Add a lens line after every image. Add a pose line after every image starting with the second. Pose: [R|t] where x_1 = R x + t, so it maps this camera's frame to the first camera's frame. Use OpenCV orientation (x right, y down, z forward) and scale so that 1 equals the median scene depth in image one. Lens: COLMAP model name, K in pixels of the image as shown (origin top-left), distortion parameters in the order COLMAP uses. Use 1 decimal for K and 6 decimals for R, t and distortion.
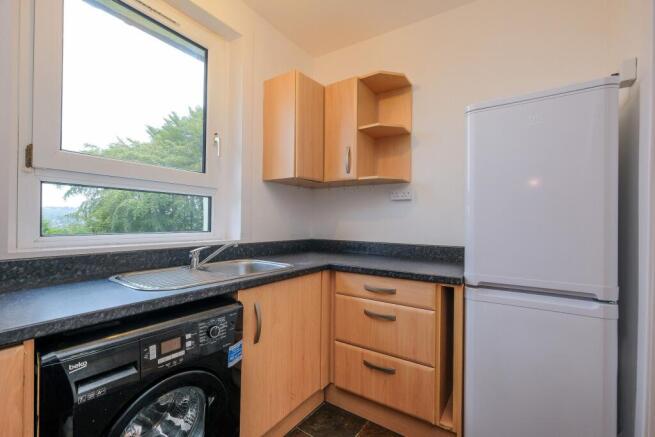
lens RADIAL K [[282.4, 0, 330.3], [0, 282.4, 218.8], [0, 0, 1]] dist [-0.014797, 0.000043]
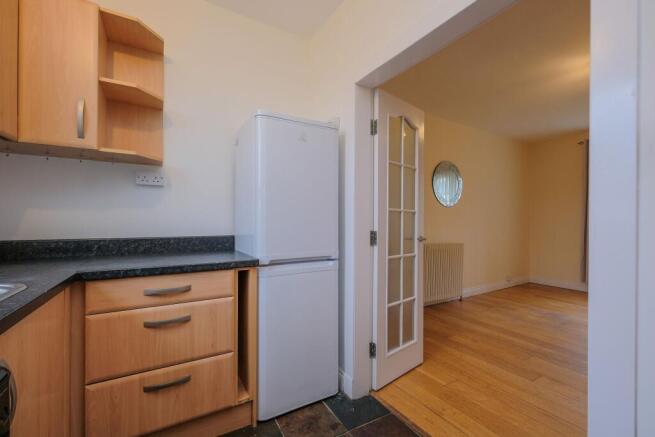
lens RADIAL K [[282.4, 0, 330.3], [0, 282.4, 218.8], [0, 0, 1]] dist [-0.014797, 0.000043]
pose [[0.417517, -0.003696, 0.908662, -0.389229], [-0.006650, 0.999953, 0.007123, 0.030629], [-0.908645, -0.009017, 0.417472, 0.229217]]
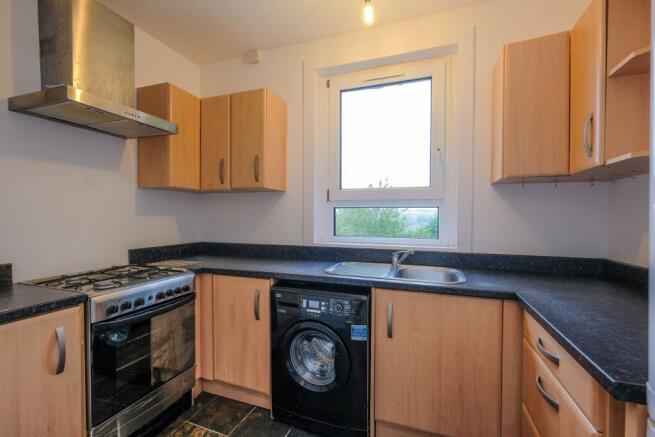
lens RADIAL K [[282.4, 0, 330.3], [0, 282.4, 218.8], [0, 0, 1]] dist [-0.014797, 0.000043]
pose [[0.239111, -0.009697, -0.970944, 0.671246], [0.004109, 0.999951, -0.008975, -0.031006], [0.970984, -0.001843, 0.239139, 0.409676]]
